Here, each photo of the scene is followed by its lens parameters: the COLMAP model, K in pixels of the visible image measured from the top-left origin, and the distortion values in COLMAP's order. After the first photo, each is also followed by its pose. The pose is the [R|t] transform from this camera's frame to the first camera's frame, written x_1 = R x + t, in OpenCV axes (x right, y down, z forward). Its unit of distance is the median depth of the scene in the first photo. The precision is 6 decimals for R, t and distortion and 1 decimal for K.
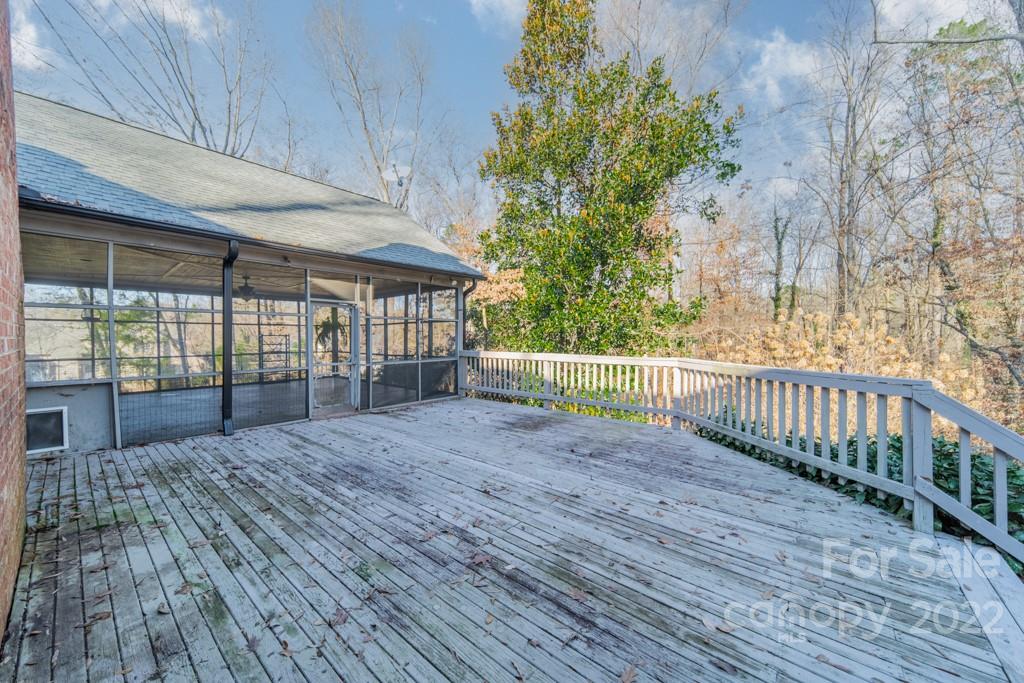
lens RADIAL K [[374.5, 0, 515.7], [0, 374.5, 338.9], [0, 0, 1]] dist [0.000180, 0.000058]
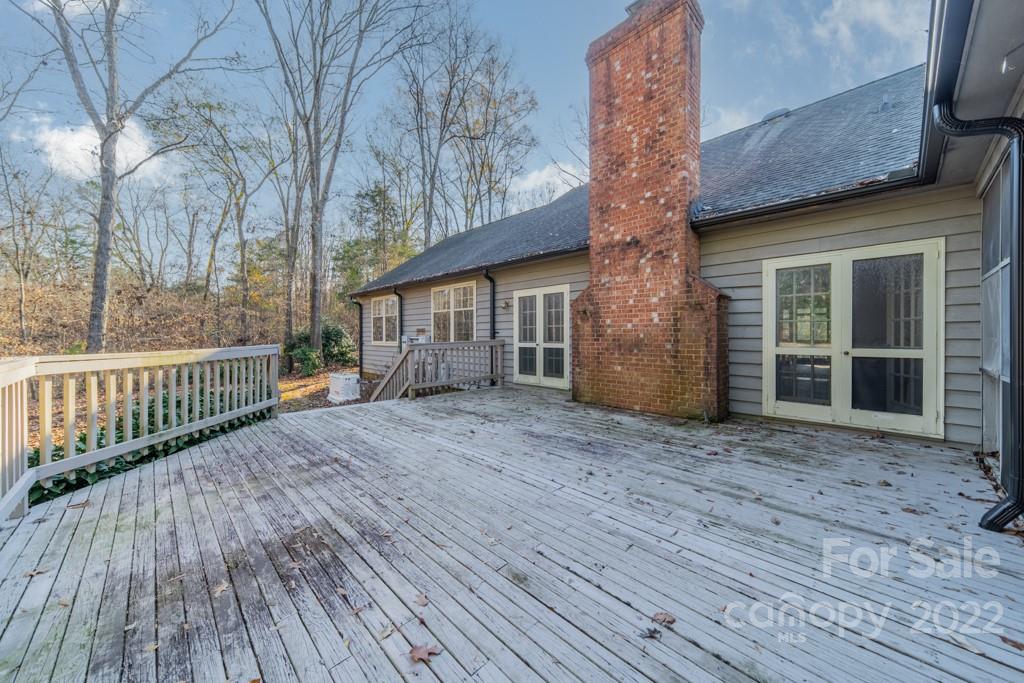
lens RADIAL K [[374.5, 0, 509.7], [0, 374.5, 337.6], [0, 0, 1]] dist [0.000180, 0.000058]
pose [[-0.993277, 0.001734, 0.115751, -0.315332], [0.002841, 0.999952, 0.009398, 0.030768], [-0.115730, 0.009663, -0.993234, 1.968932]]
